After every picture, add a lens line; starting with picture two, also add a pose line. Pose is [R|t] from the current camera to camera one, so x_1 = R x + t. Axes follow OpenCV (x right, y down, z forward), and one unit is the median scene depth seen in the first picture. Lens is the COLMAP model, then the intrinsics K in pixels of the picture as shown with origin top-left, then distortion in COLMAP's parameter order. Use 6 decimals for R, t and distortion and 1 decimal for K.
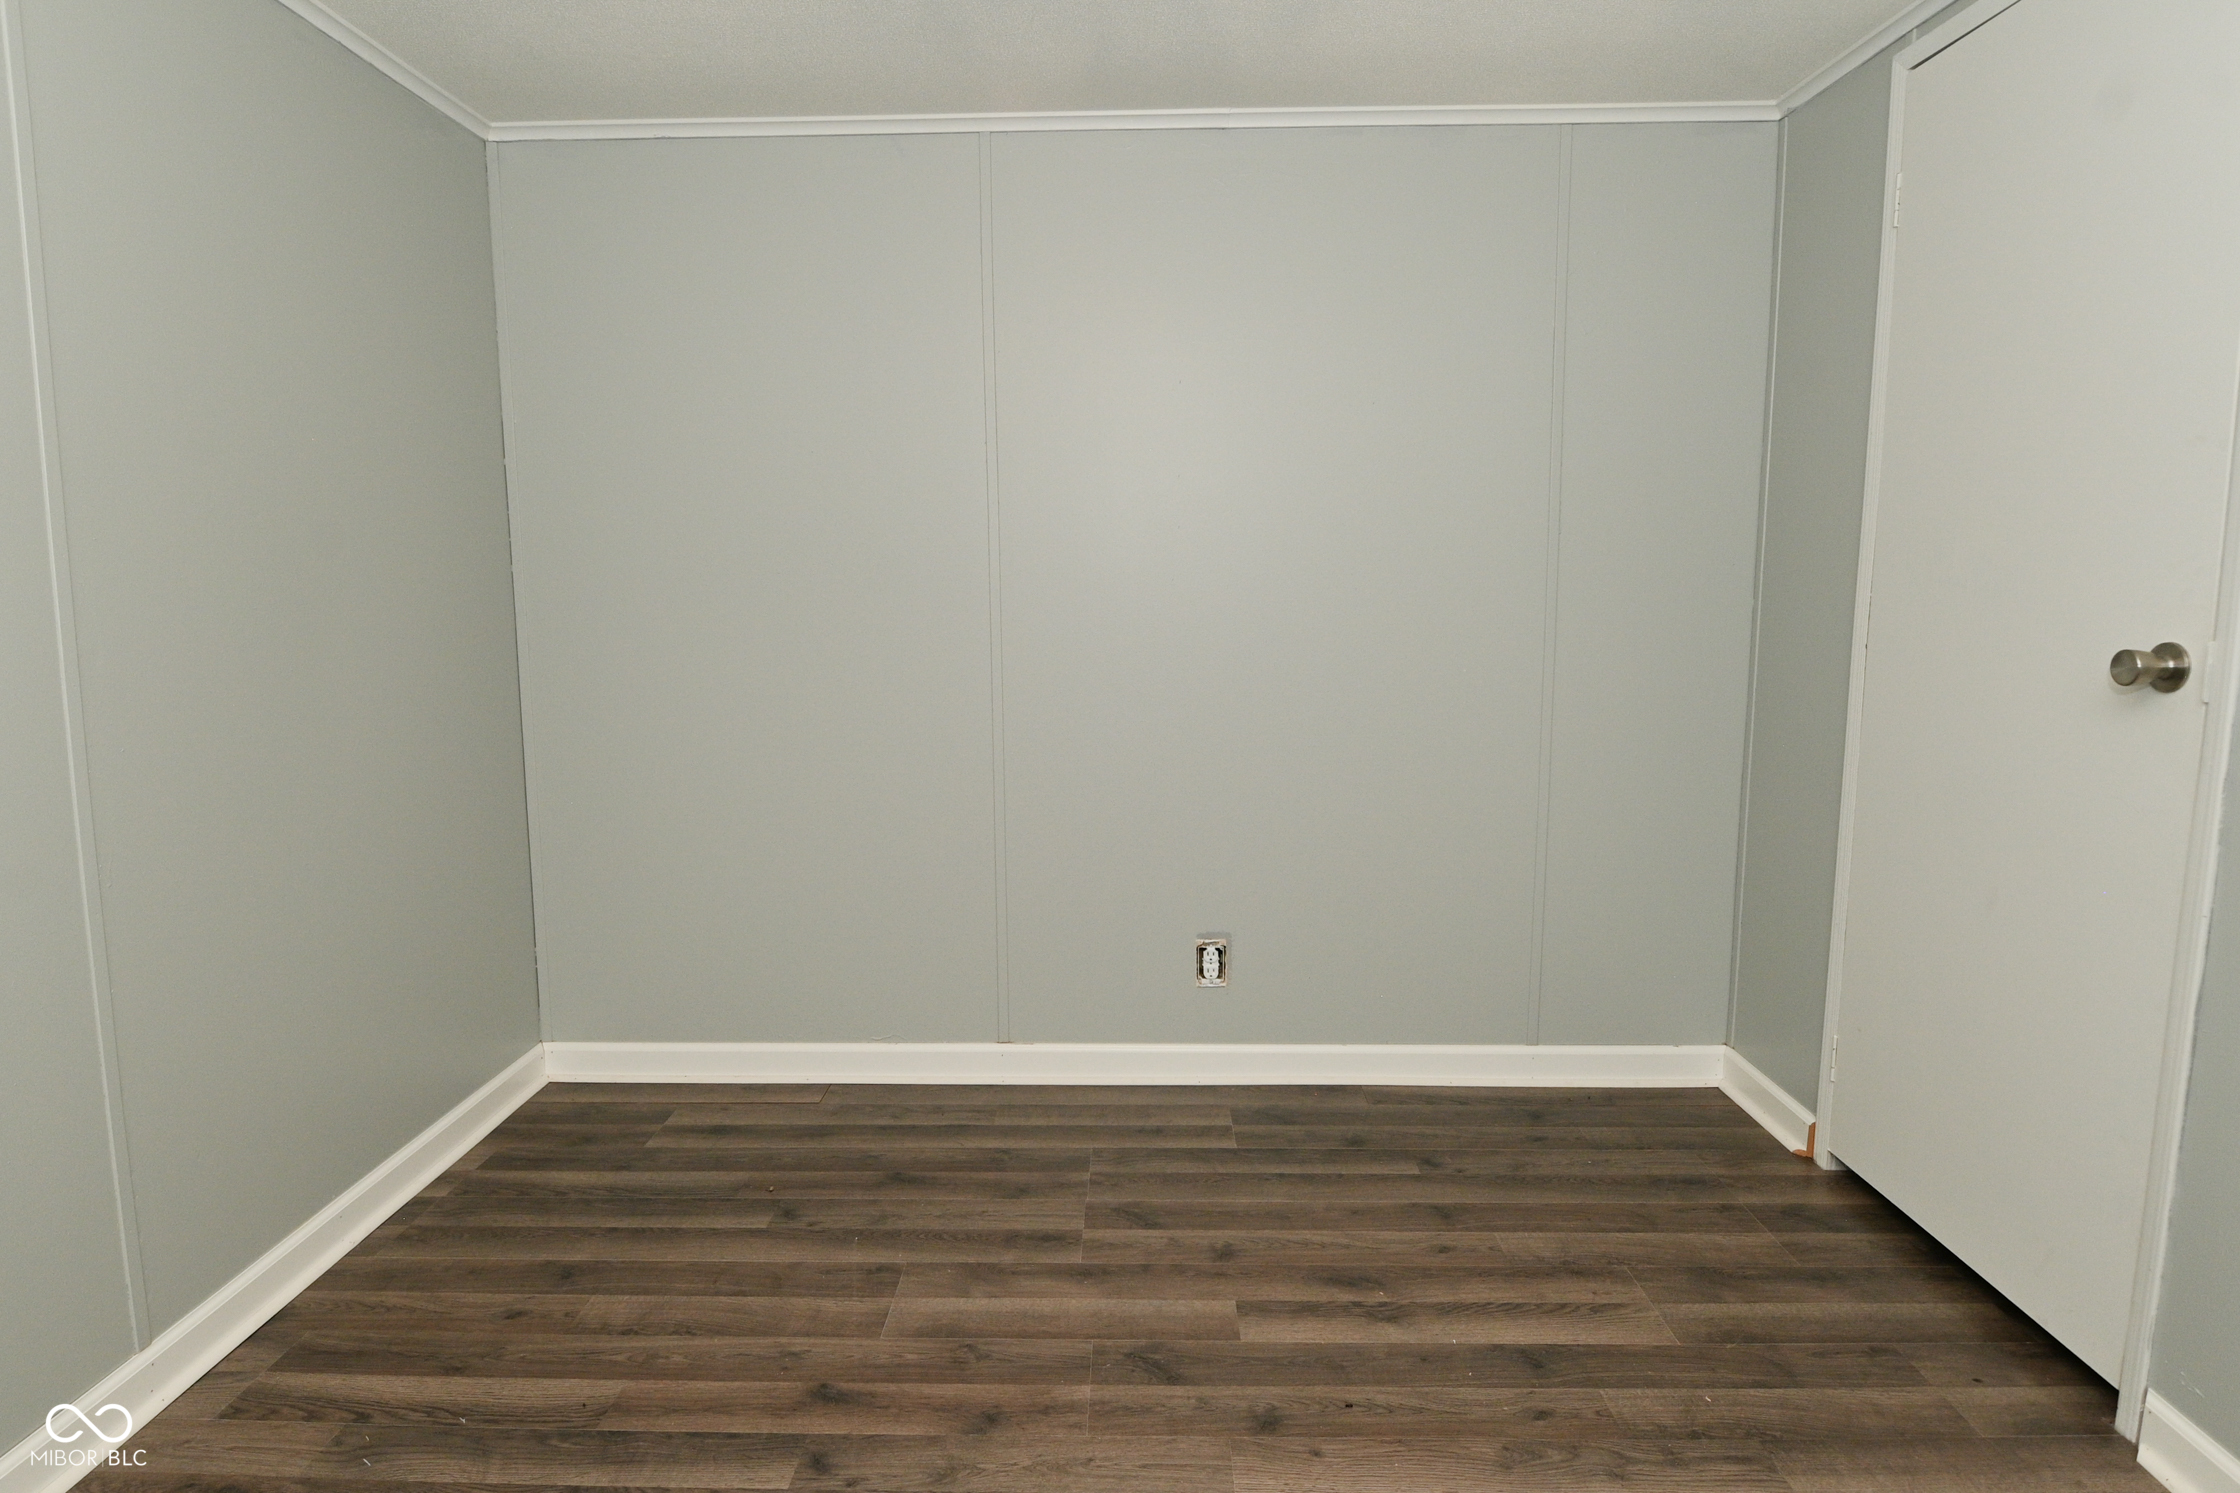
lens RADIAL K [[1189.3, 0, 1113.0], [0, 1189.3, 728.8], [0, 0, 1]] dist [0.014998, -0.026509]
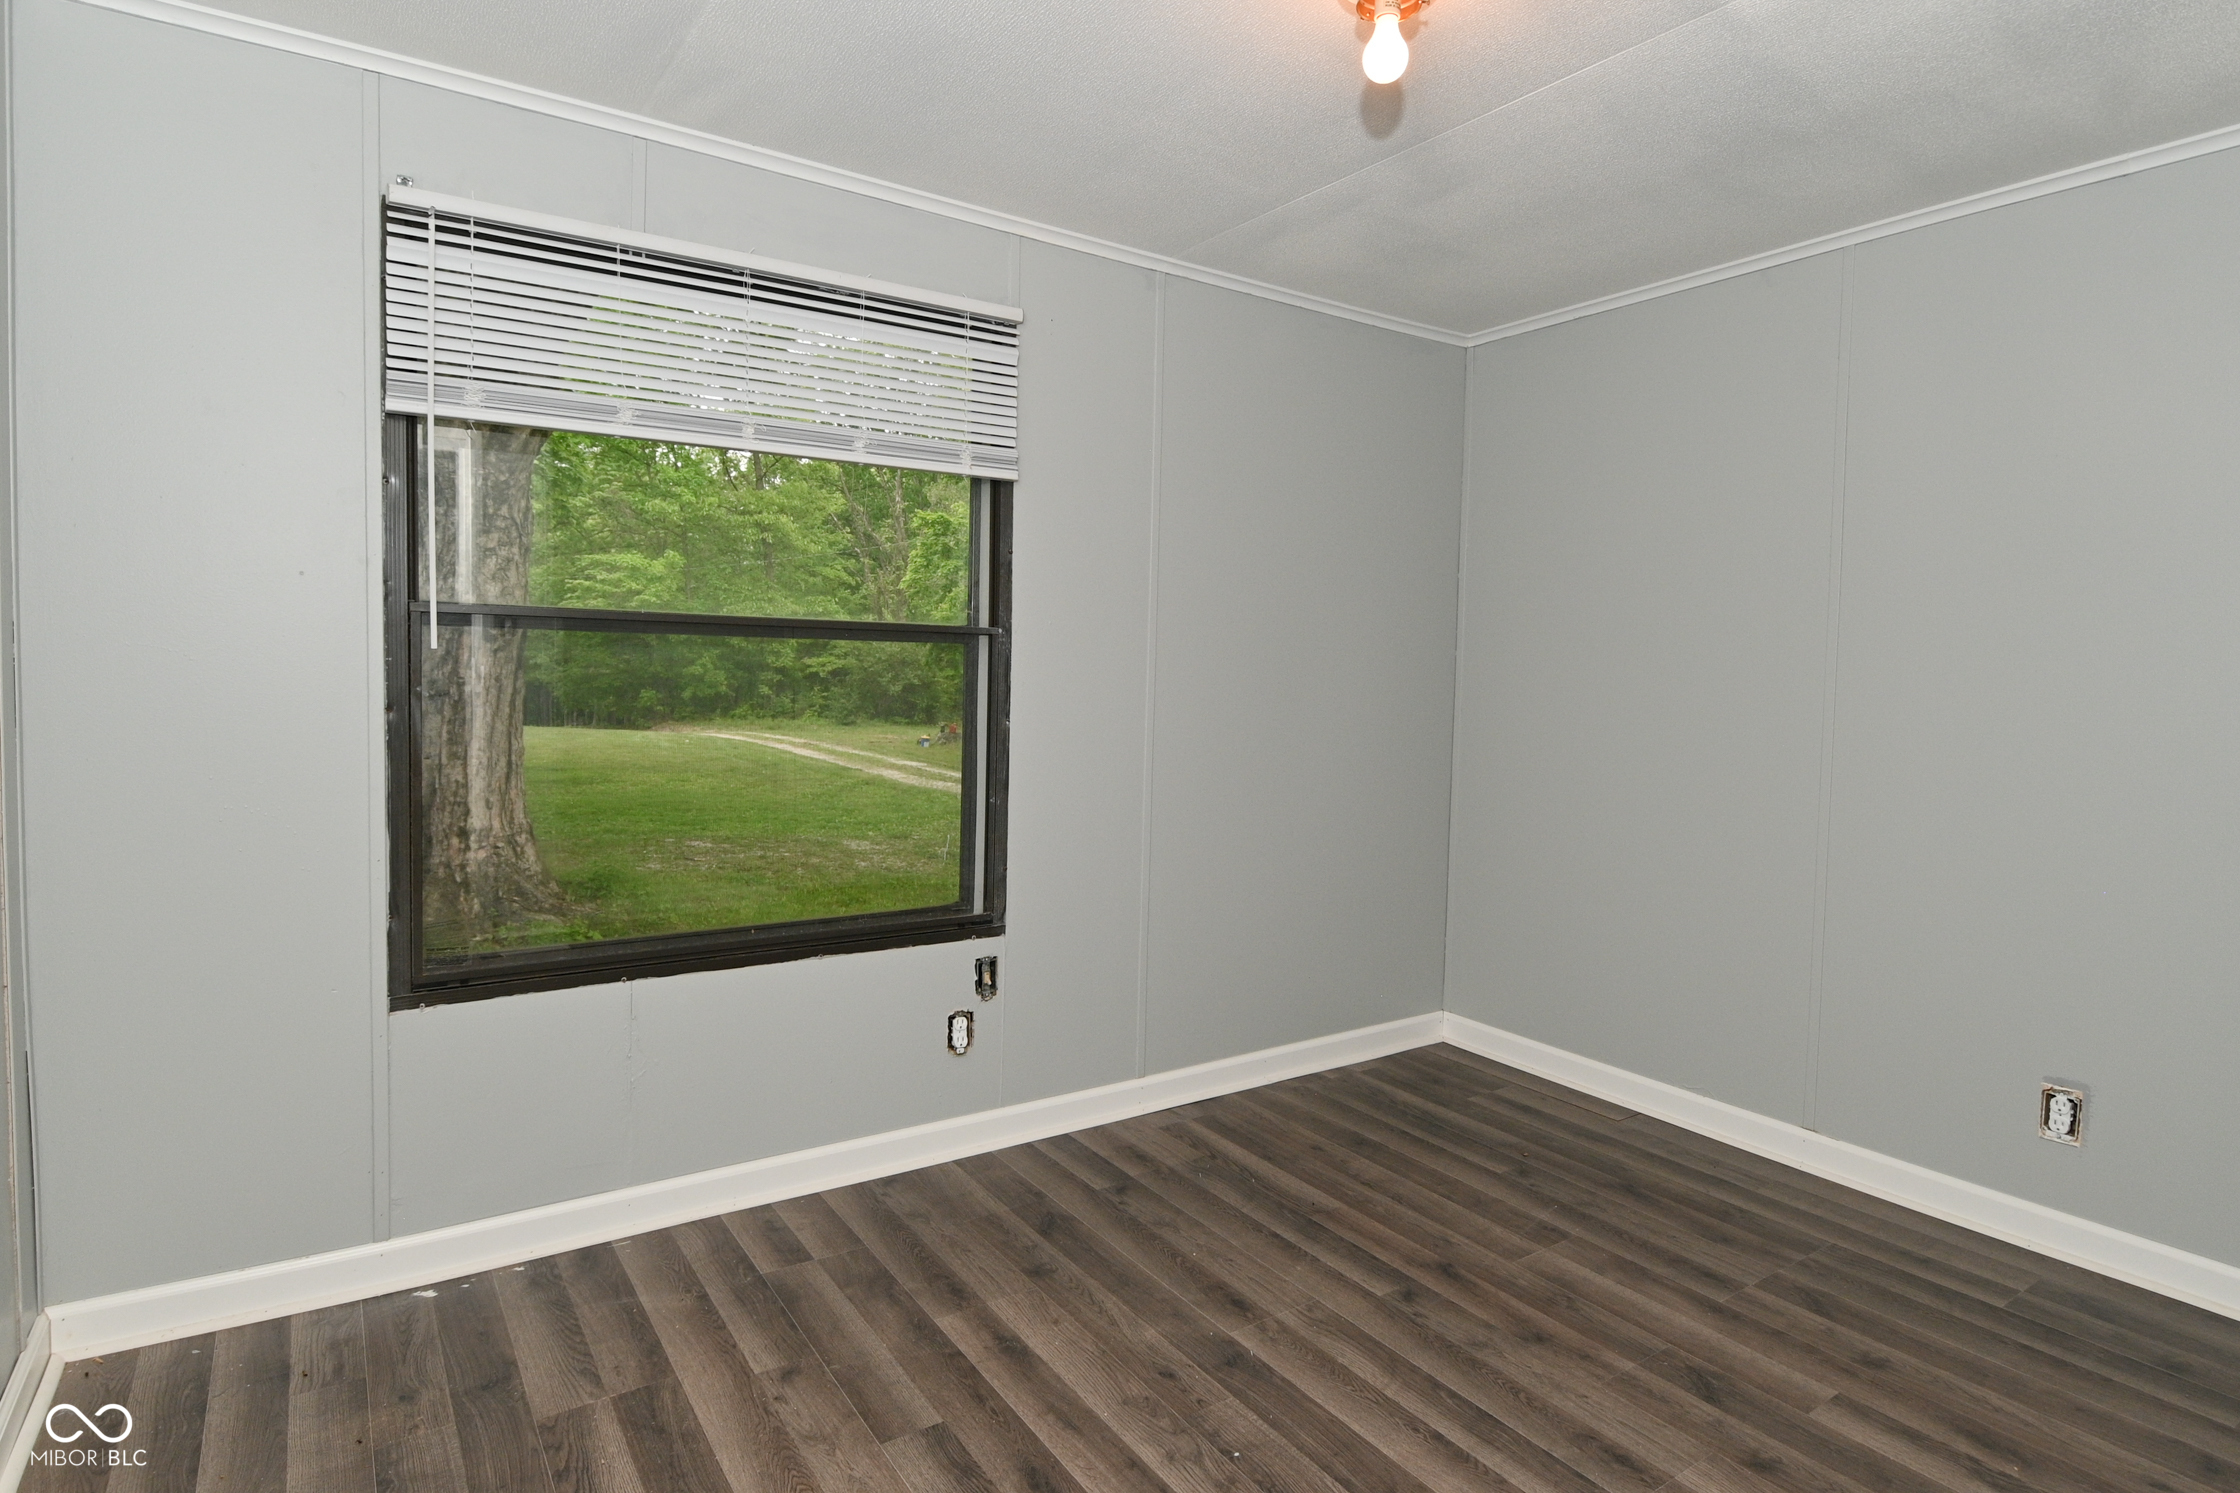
lens RADIAL K [[1189.3, 0, 1113.0], [0, 1189.3, 728.8], [0, 0, 1]] dist [0.014998, -0.026509]
pose [[0.567175, 0.063399, -0.821154, 0.486273], [-0.123126, 0.992355, -0.008426, 0.014087], [0.814342, 0.105884, 0.570645, -0.101572]]
